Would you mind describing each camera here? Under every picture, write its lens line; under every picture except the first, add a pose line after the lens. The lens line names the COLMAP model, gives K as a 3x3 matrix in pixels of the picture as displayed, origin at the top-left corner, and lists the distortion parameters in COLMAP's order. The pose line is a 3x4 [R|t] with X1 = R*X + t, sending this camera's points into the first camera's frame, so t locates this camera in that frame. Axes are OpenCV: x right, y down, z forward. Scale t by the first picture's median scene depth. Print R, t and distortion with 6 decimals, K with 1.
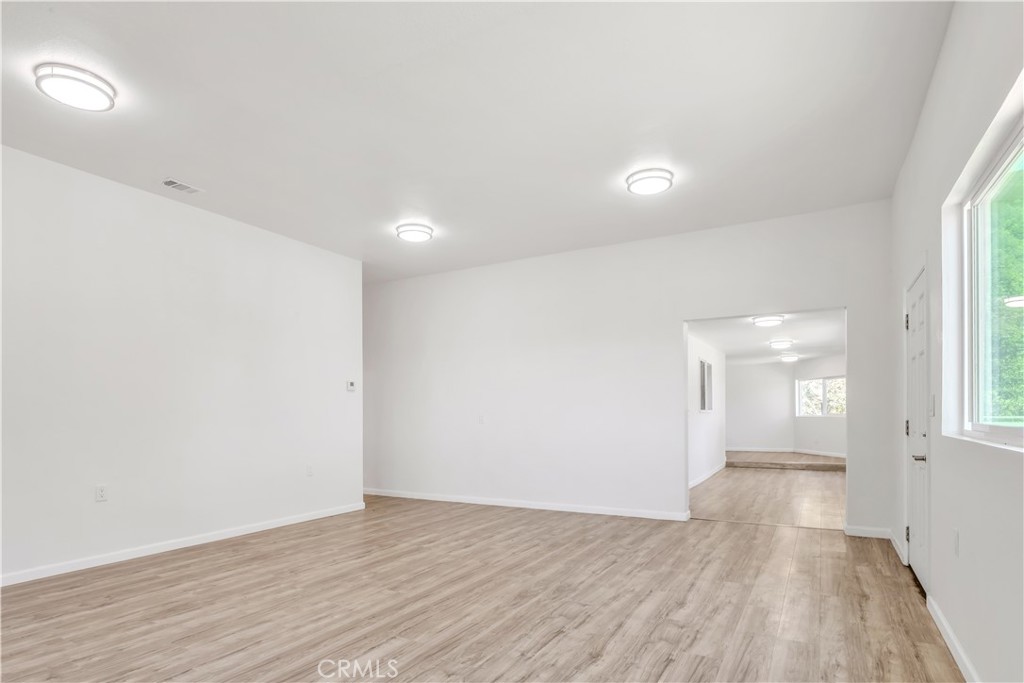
lens RADIAL K [[540.3, 0, 512.7], [0, 540.3, 342.6], [0, 0, 1]] dist [-0.009796, 0.000007]
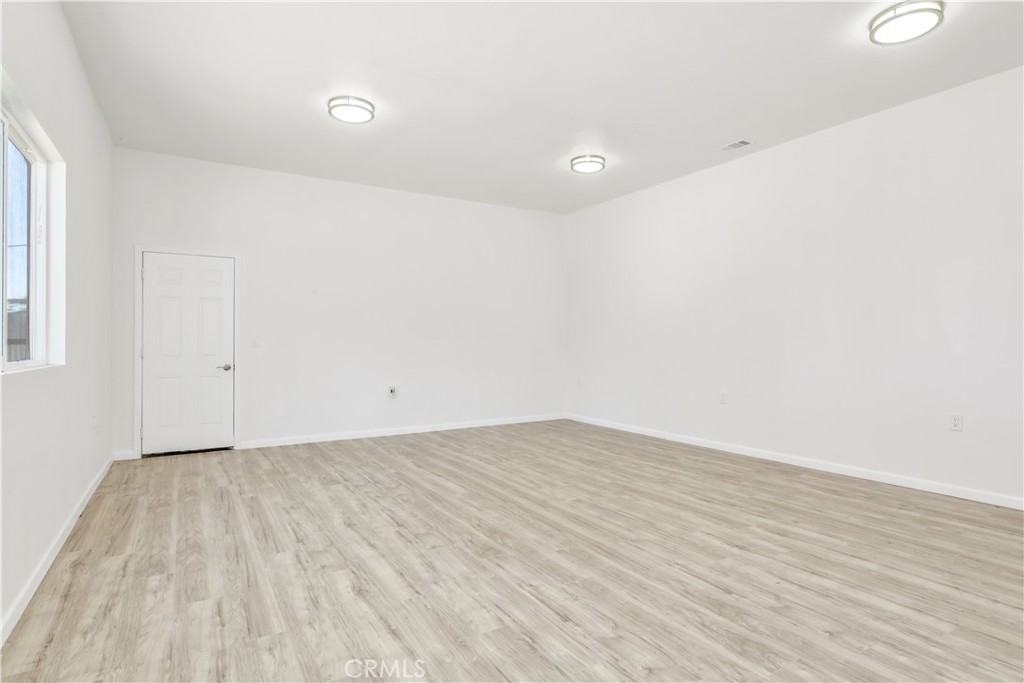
lens RADIAL K [[540.3, 0, 515.1], [0, 540.3, 340.1], [0, 0, 1]] dist [-0.009796, 0.000007]
pose [[-0.481122, 0.005376, -0.876637, 0.798851], [0.117554, 0.991346, -0.058437, 0.185932], [0.868736, -0.131167, -0.477590, 1.464782]]
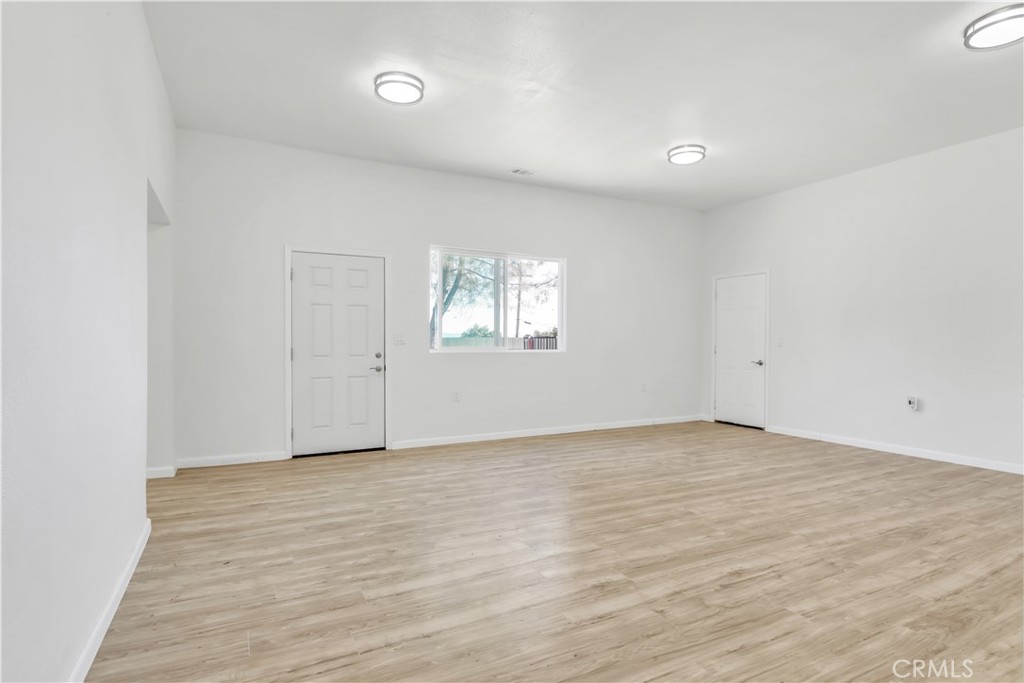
lens RADIAL K [[540.3, 0, 514.9], [0, 540.3, 341.9], [0, 0, 1]] dist [-0.009796, 0.000007]
pose [[-0.840401, 0.005527, 0.541937, -0.499128], [-0.066003, 0.991461, -0.112464, 0.276565], [-0.537931, -0.130284, -0.832860, 2.071655]]
